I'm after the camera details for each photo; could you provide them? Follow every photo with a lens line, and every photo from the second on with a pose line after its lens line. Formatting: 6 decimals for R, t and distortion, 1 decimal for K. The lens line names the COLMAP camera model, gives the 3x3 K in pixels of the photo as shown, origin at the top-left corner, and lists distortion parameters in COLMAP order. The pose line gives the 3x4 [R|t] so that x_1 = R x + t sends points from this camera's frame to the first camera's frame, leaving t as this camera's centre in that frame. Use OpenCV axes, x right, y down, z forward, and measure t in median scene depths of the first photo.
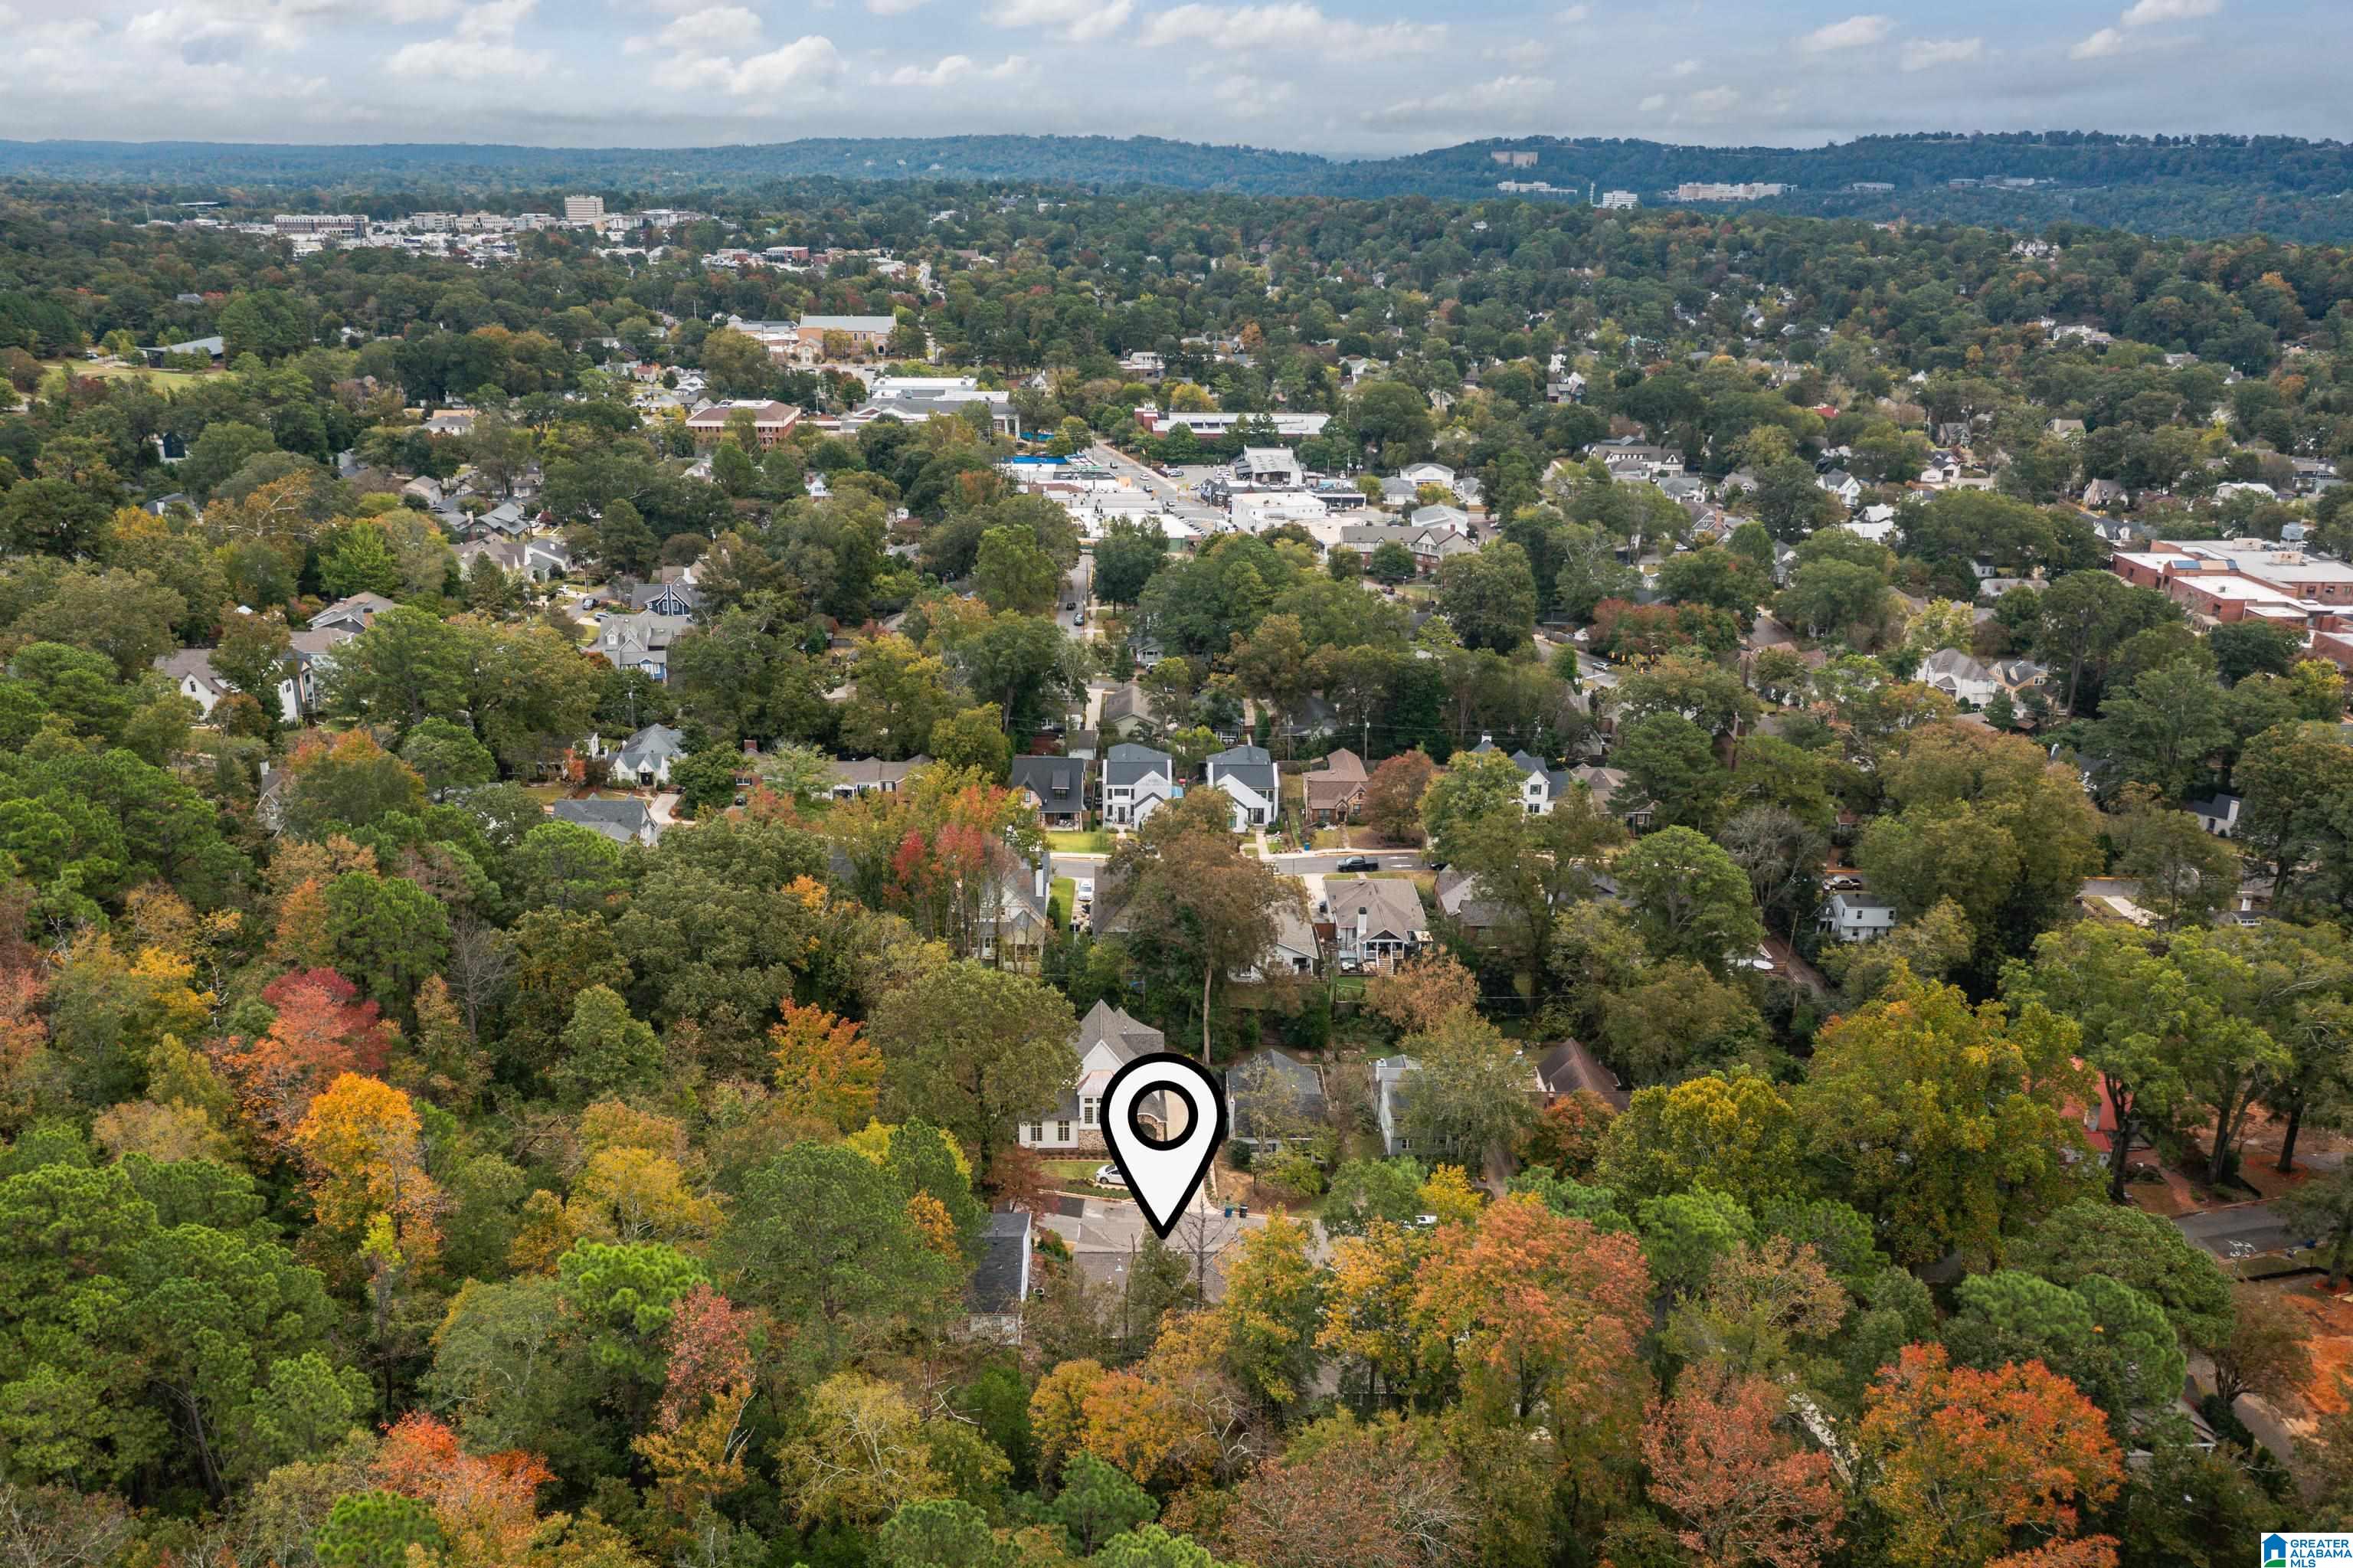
lens RADIAL K [[1856.1, 0, 1179.7], [0, 1856.1, 787.8], [0, 0, 1]] dist [-0.016640, -0.000808]
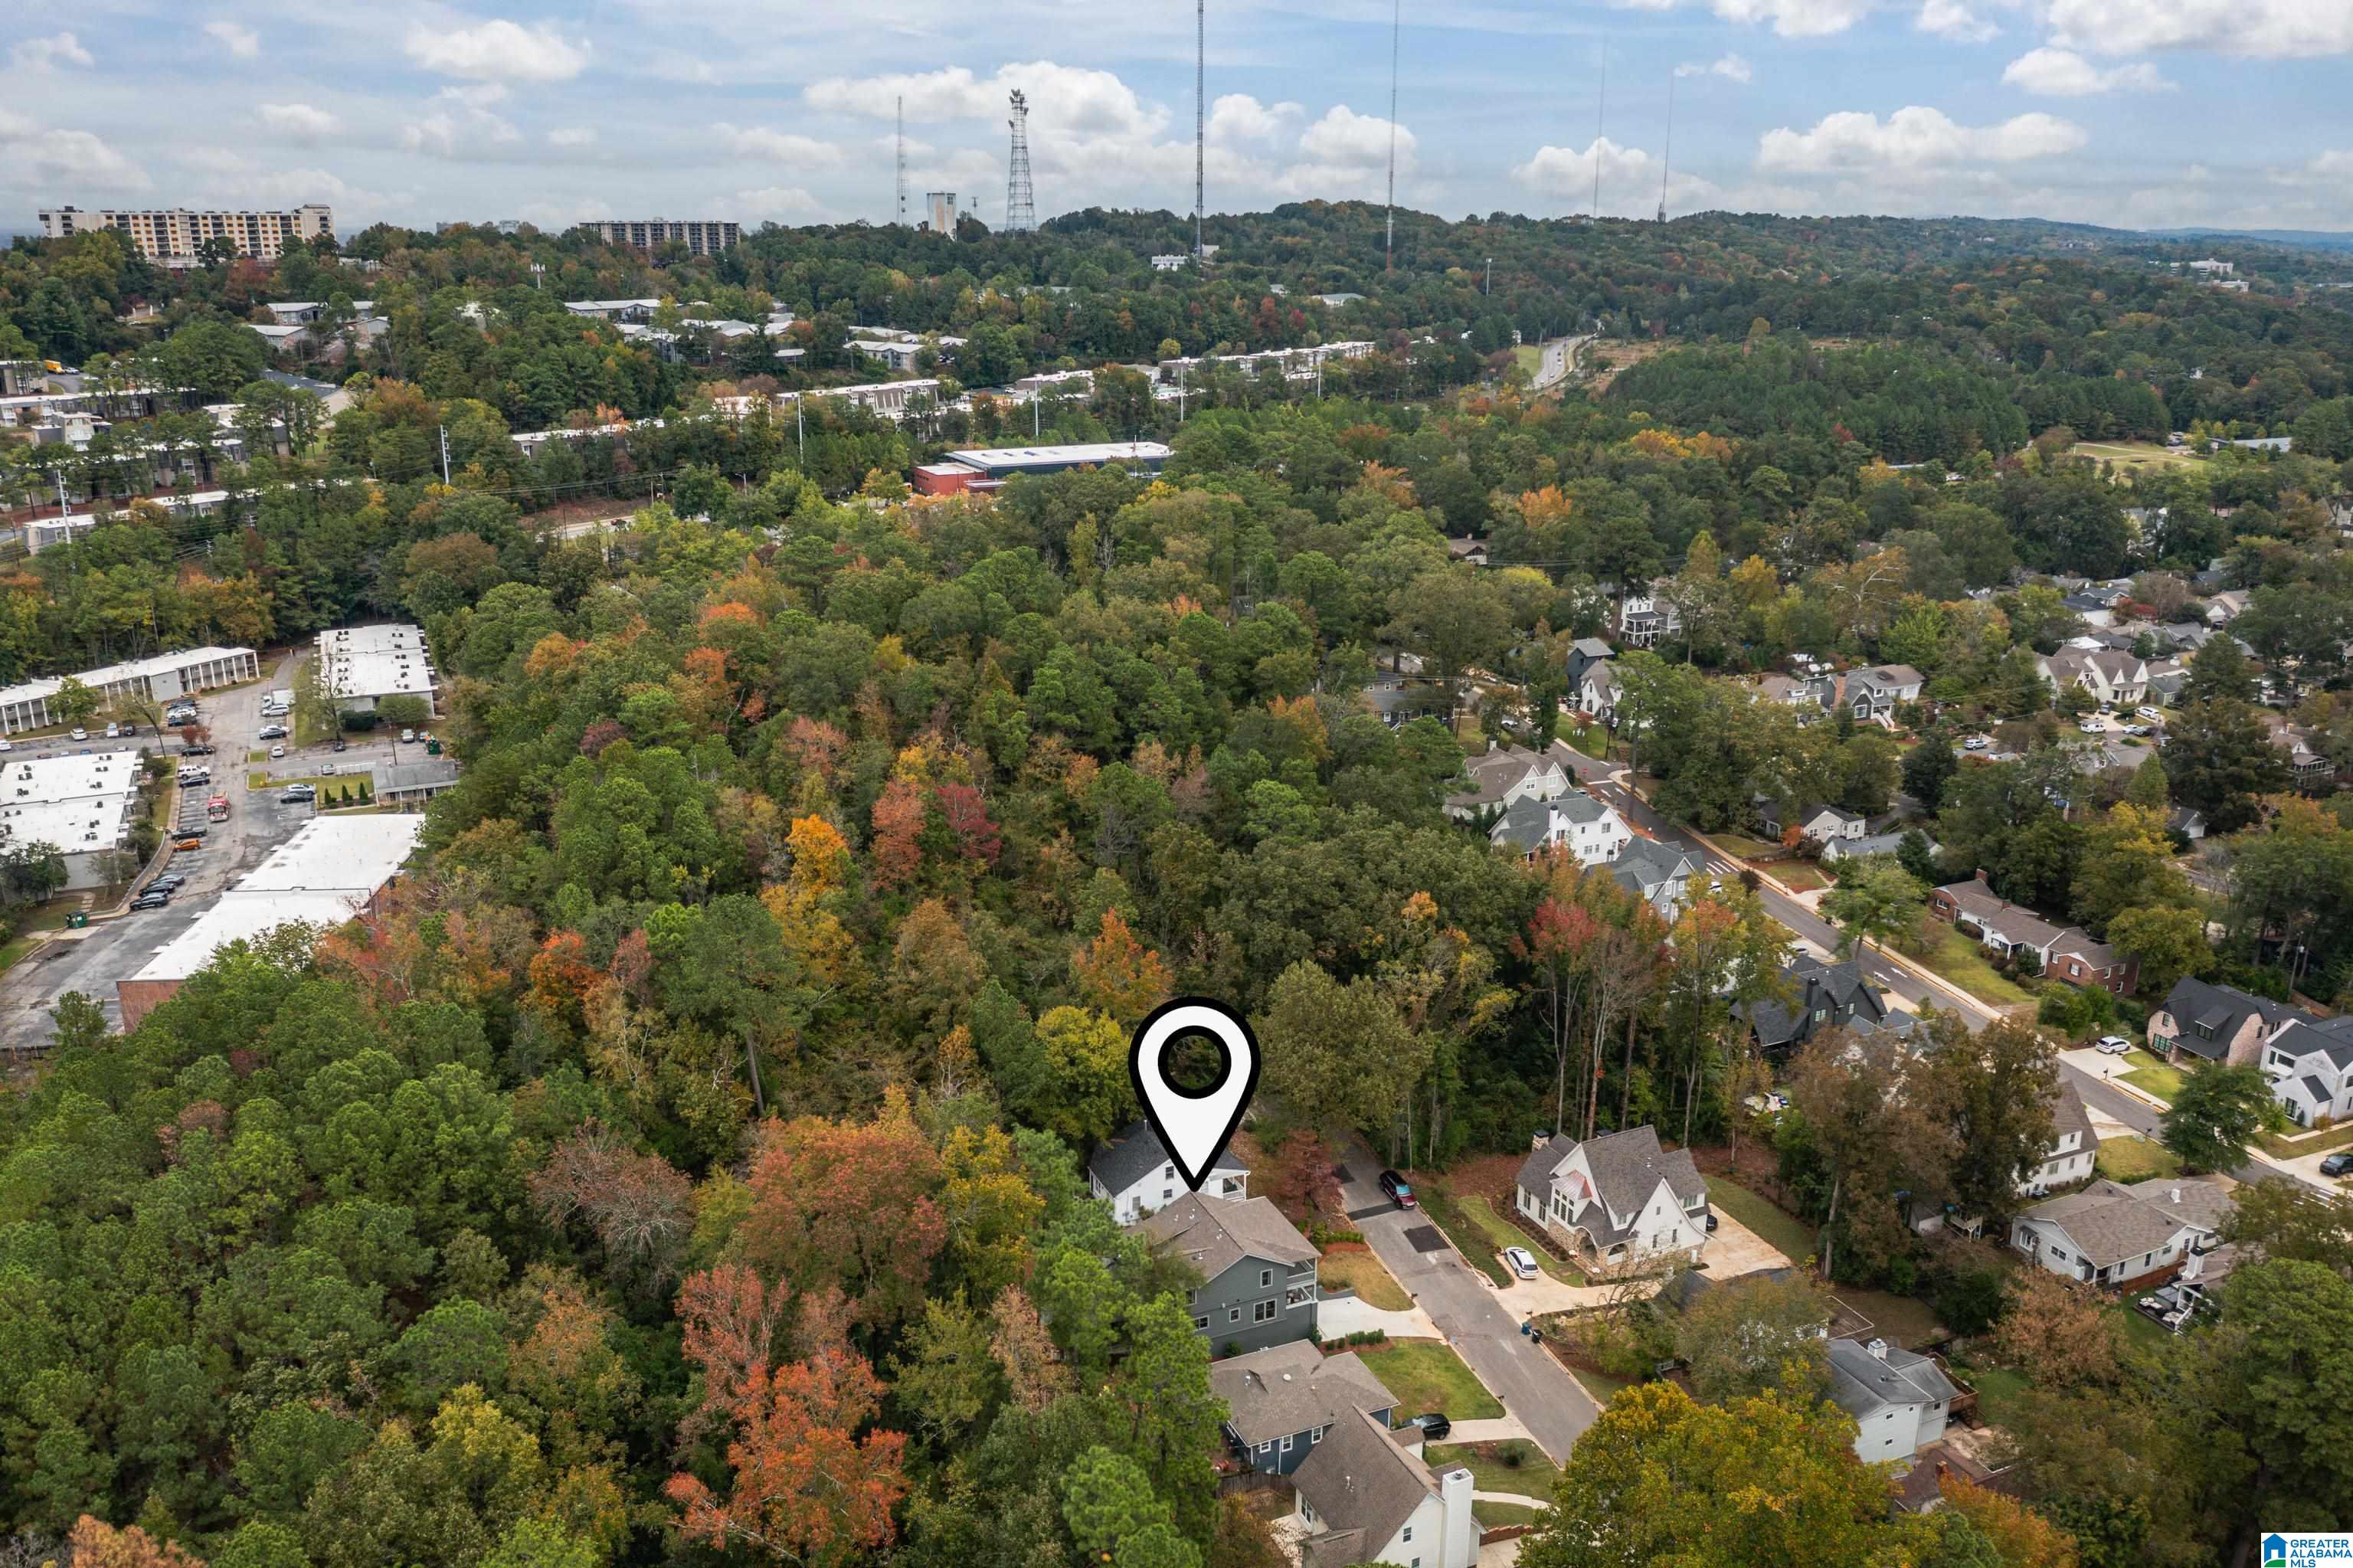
lens RADIAL K [[1834.6, 0, 1171.8], [0, 1834.6, 796.7], [0, 0, 1]] dist [-0.014947, 0.002758]
pose [[0.389954, 0.261116, -0.883037, 0.216106], [-0.290594, 0.944846, 0.151065, -0.040499], [0.873780, 0.197697, 0.444325, 0.092540]]
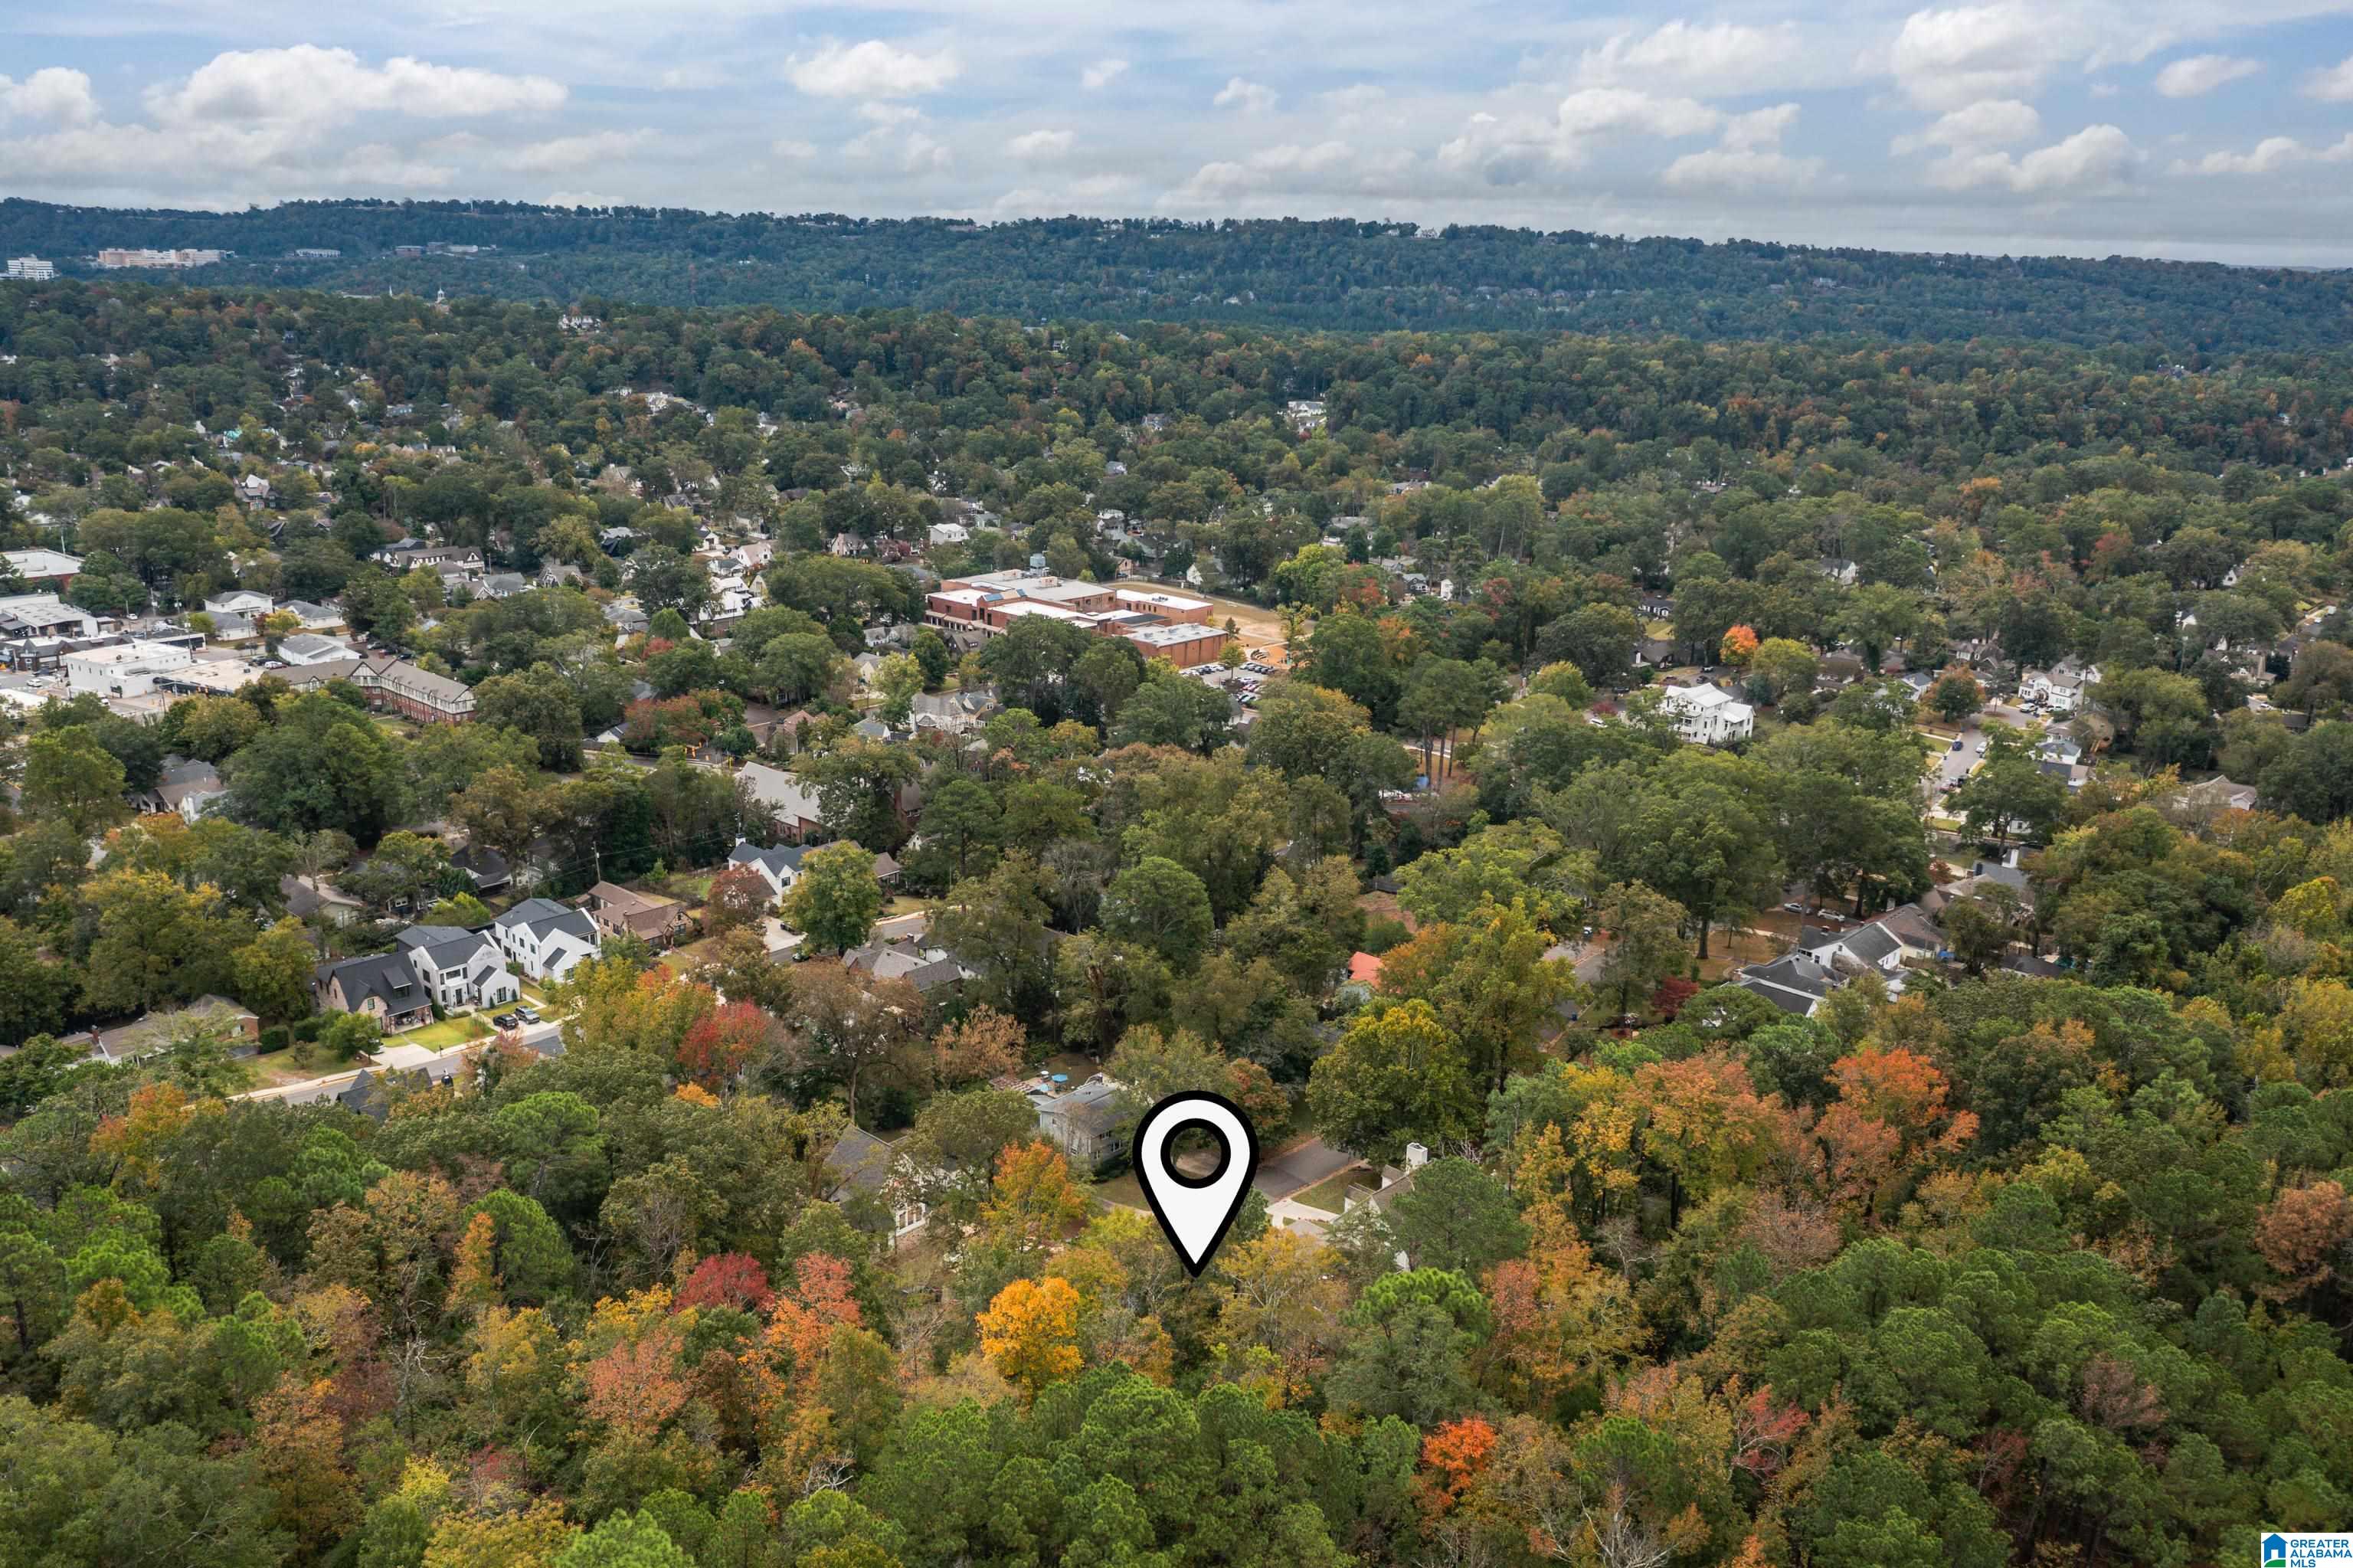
lens RADIAL K [[1844.2, 0, 1173.4], [0, 1844.2, 787.4], [0, 0, 1]] dist [-0.015650, 0.000568]
pose [[0.700727, -0.195109, 0.686231, -0.195012], [0.213398, 0.975161, 0.059352, -0.033222], [-0.680766, 0.104850, 0.724958, 0.016499]]
